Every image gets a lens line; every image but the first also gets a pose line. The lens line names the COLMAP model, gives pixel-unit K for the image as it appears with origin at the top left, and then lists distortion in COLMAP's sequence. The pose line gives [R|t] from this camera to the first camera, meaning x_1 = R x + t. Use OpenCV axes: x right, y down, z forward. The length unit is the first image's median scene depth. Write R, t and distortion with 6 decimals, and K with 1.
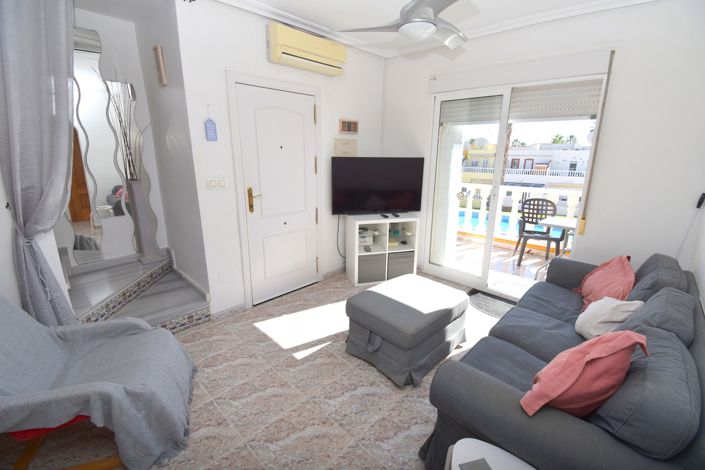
lens RADIAL K [[309.9, 0, 353.5], [0, 309.9, 231.4], [0, 0, 1]] dist [0.003111, -0.015816]
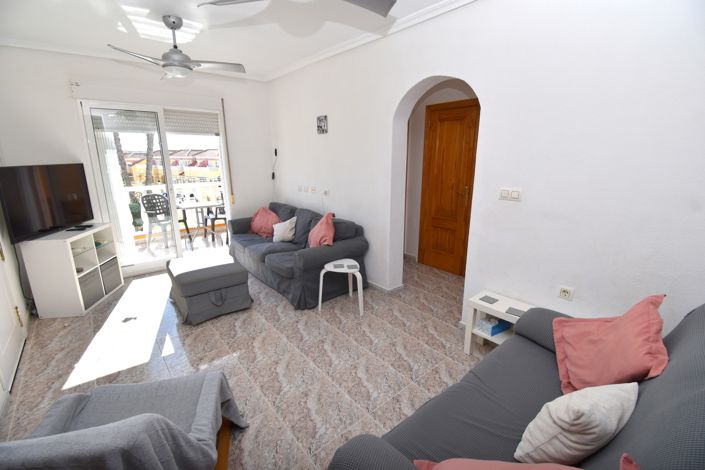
lens RADIAL K [[309.9, 0, 351.2], [0, 309.9, 234.0], [0, 0, 1]] dist [0.003111, -0.015816]
pose [[0.105598, -0.251390, 0.962108, -0.807585], [0.256217, 0.941729, 0.217944, -0.035101], [-0.960834, 0.223494, 0.163855, 0.120945]]
